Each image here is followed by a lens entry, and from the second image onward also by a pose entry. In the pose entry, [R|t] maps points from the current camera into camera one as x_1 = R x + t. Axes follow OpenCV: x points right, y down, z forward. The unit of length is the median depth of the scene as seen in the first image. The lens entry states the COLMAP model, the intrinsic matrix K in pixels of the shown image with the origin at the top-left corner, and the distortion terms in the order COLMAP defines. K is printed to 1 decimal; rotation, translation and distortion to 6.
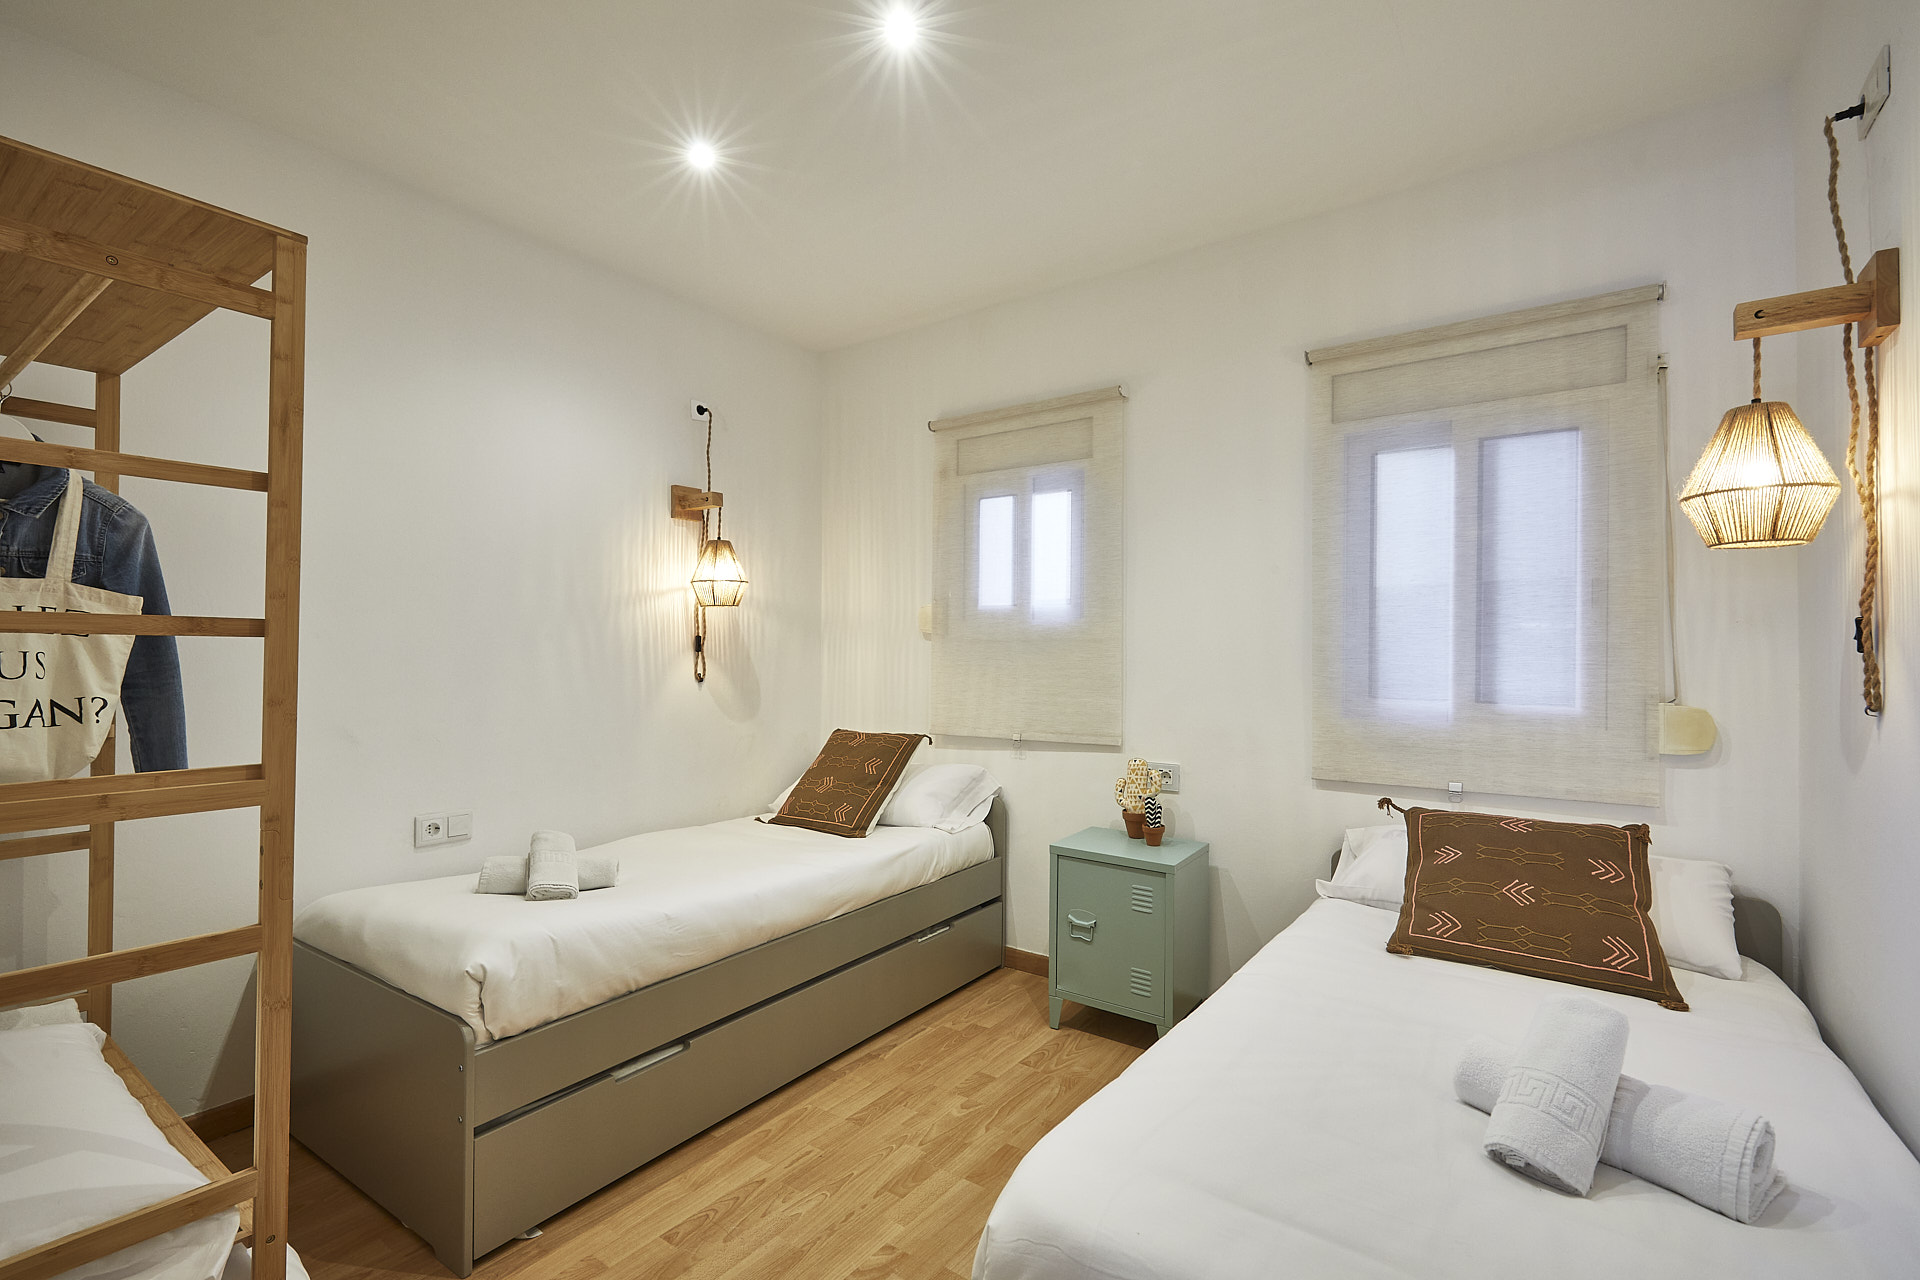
lens RADIAL K [[834.0, 0, 1003.9], [0, 834.0, 654.6], [0, 0, 1]] dist [-0.001020, -0.000547]
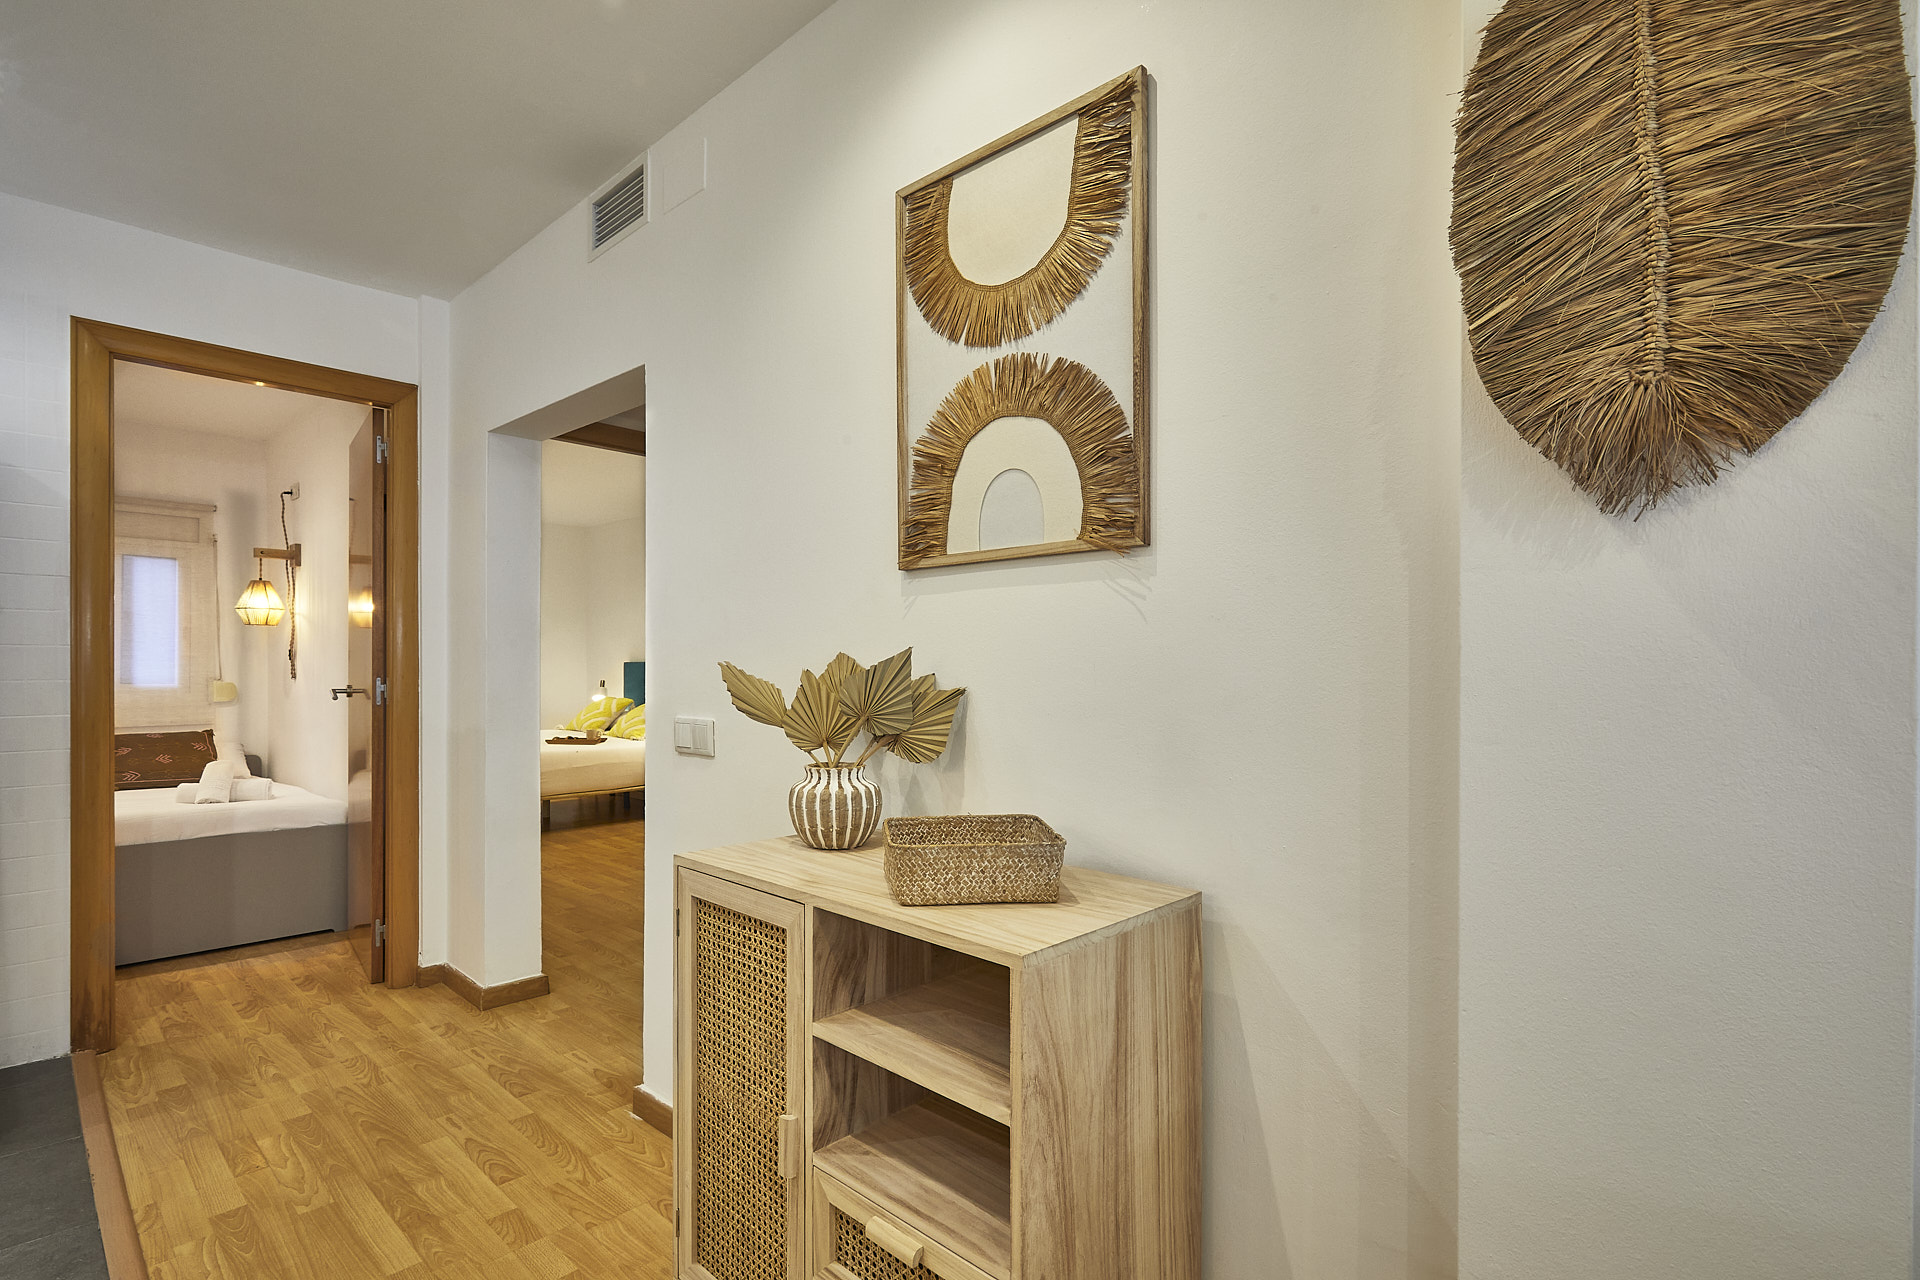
lens RADIAL K [[834.0, 0, 952.3], [0, 834.0, 650.8], [0, 0, 1]] dist [-0.001020, -0.000547]
pose [[0.088295, 0.004031, 0.996086, -1.545892], [-0.001183, 0.999992, -0.003941, -0.022263], [-0.996094, -0.000831, 0.088299, -1.452011]]
